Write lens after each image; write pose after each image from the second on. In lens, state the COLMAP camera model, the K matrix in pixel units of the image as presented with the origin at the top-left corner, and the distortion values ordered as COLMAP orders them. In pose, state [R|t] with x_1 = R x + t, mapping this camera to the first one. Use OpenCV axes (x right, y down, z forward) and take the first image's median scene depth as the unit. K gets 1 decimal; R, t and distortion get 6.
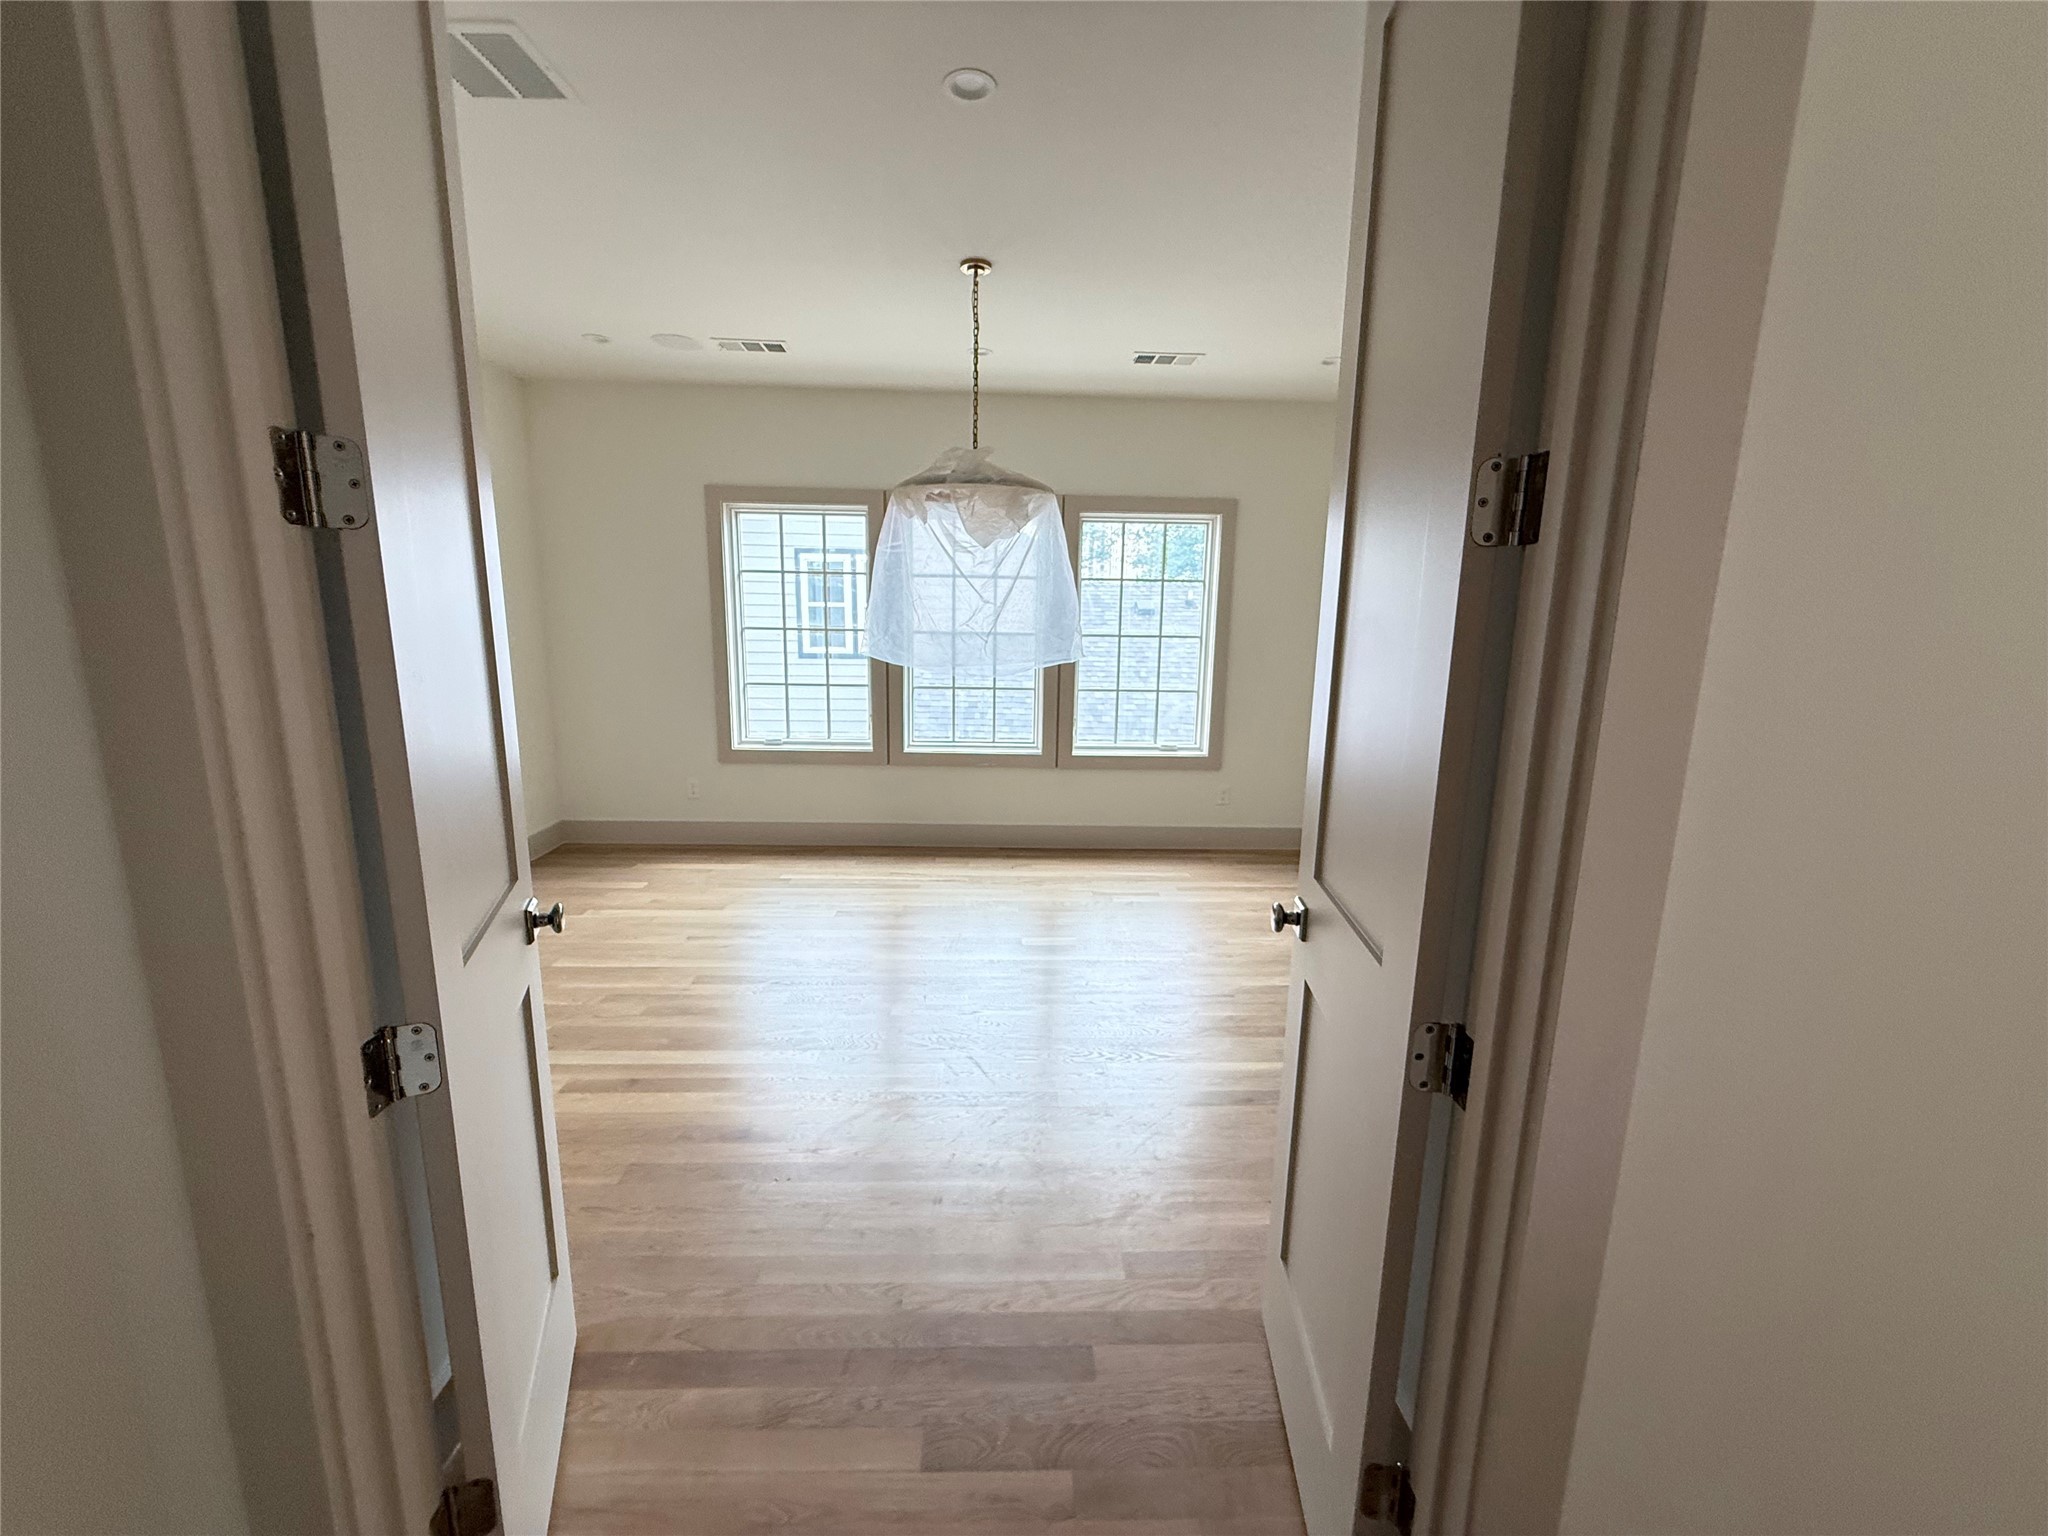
lens RADIAL K [[816.1, 0, 1020.4], [0, 816.1, 770.3], [0, 0, 1]] dist [0.013321, 0.000196]
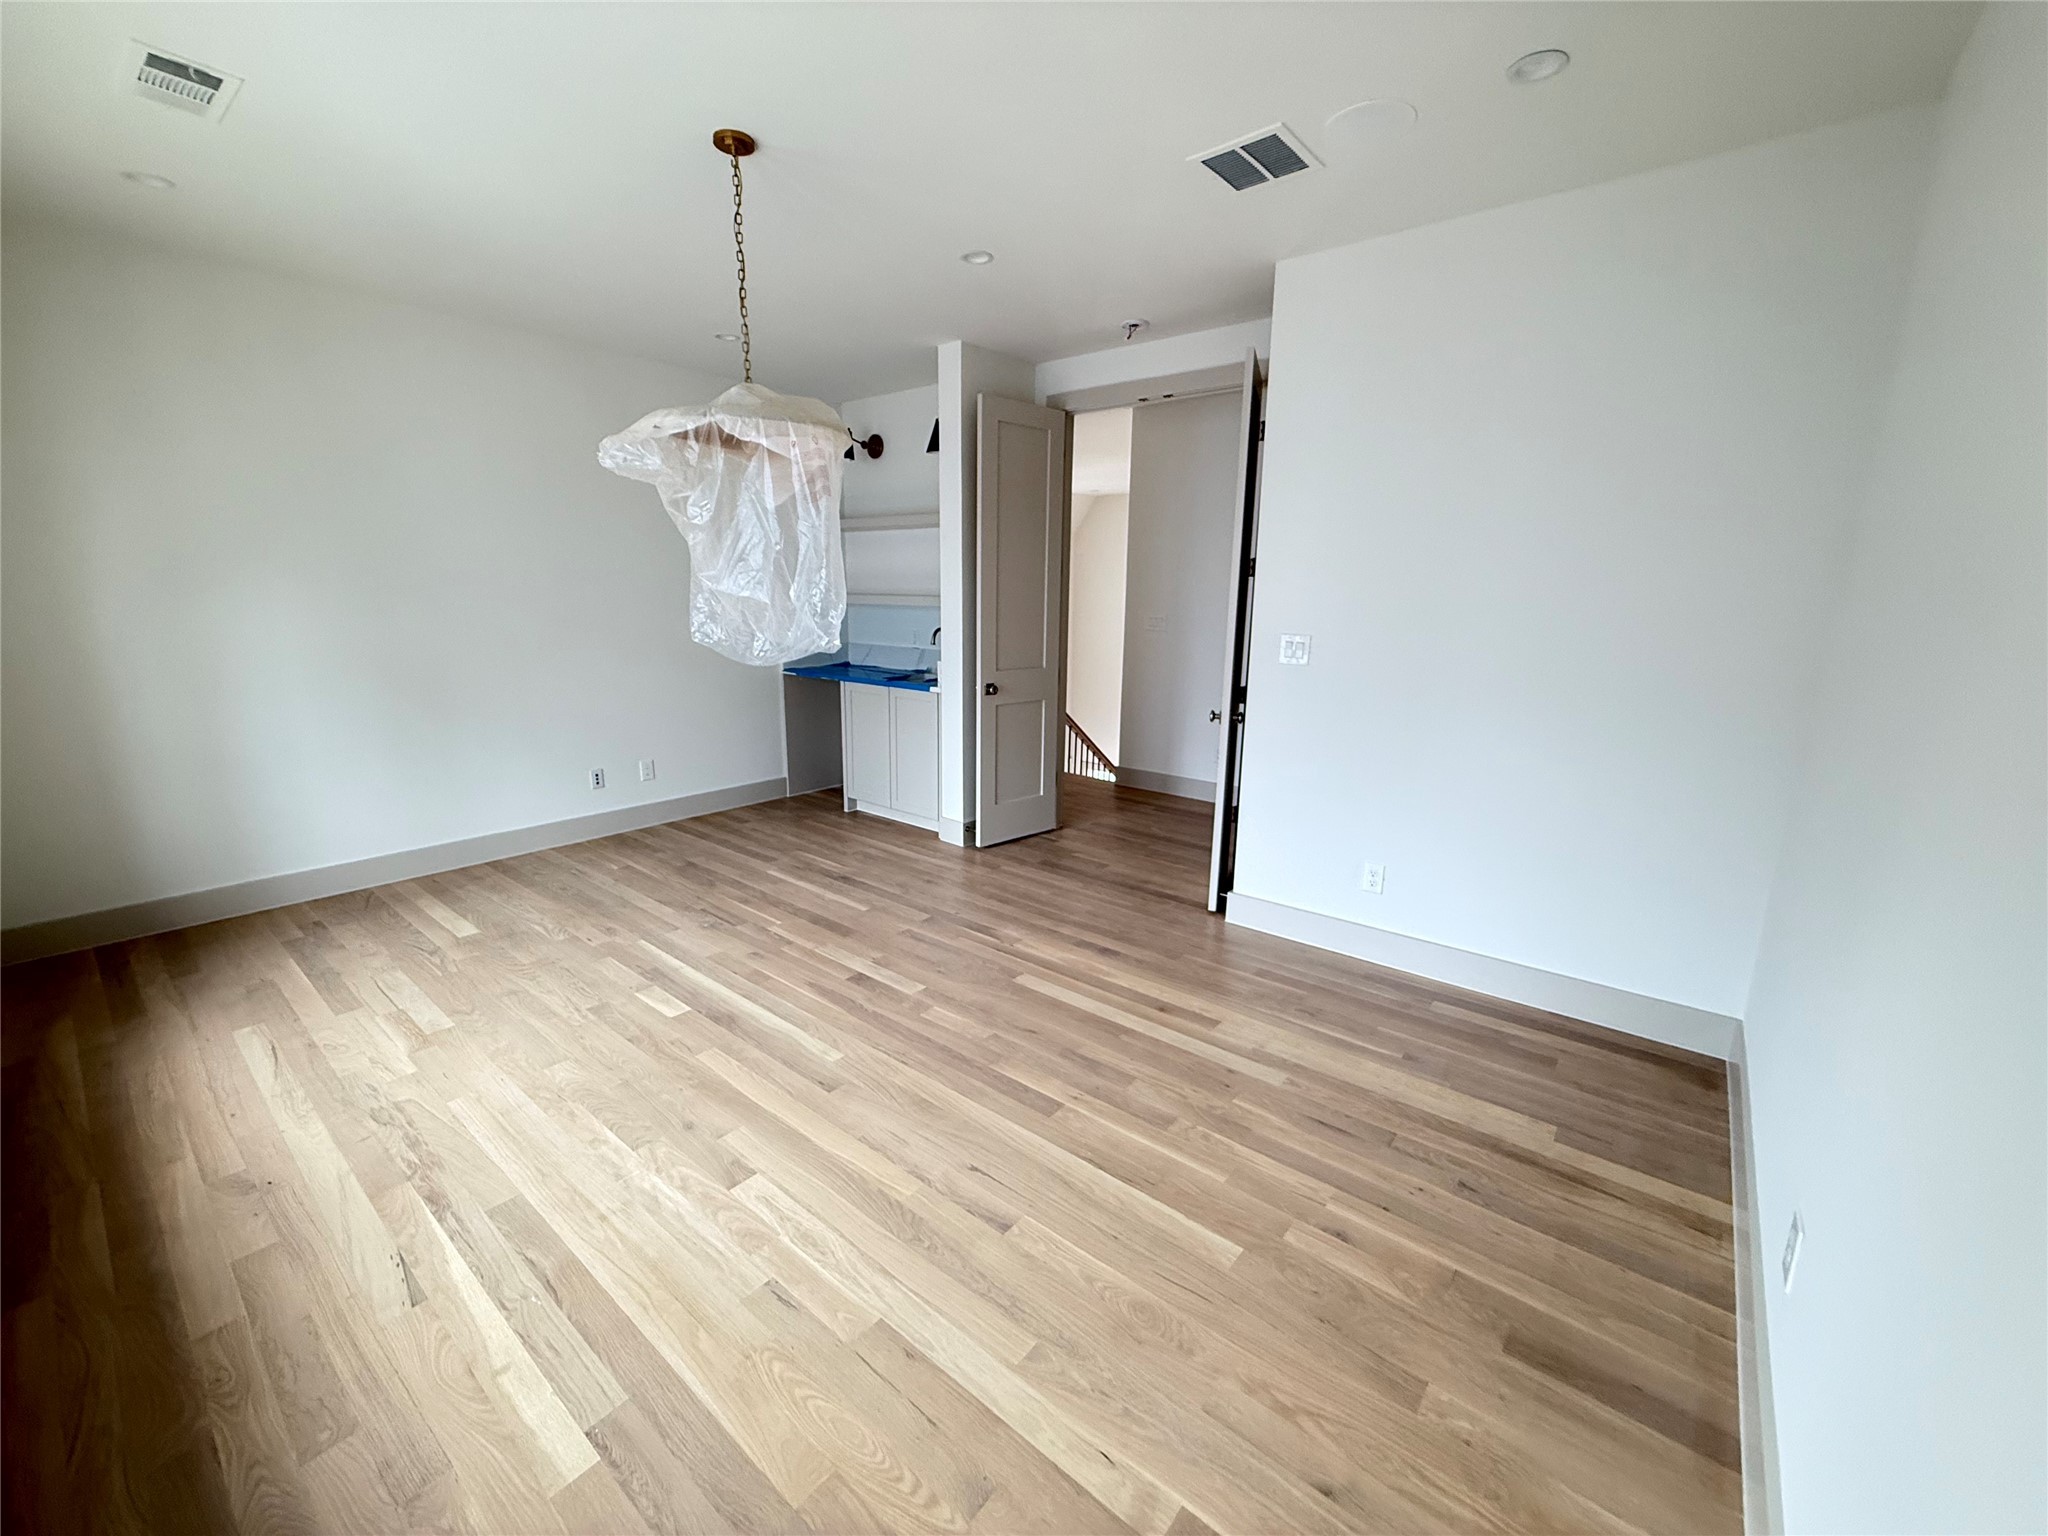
lens RADIAL K [[816.1, 0, 1026.4], [0, 816.1, 758.1], [0, 0, 1]] dist [0.013321, 0.000196]
pose [[-0.754872, -0.158044, 0.636545, -0.645745], [0.093984, 0.934451, 0.343464, -0.232788], [-0.649103, 0.319097, -0.690538, 1.160707]]
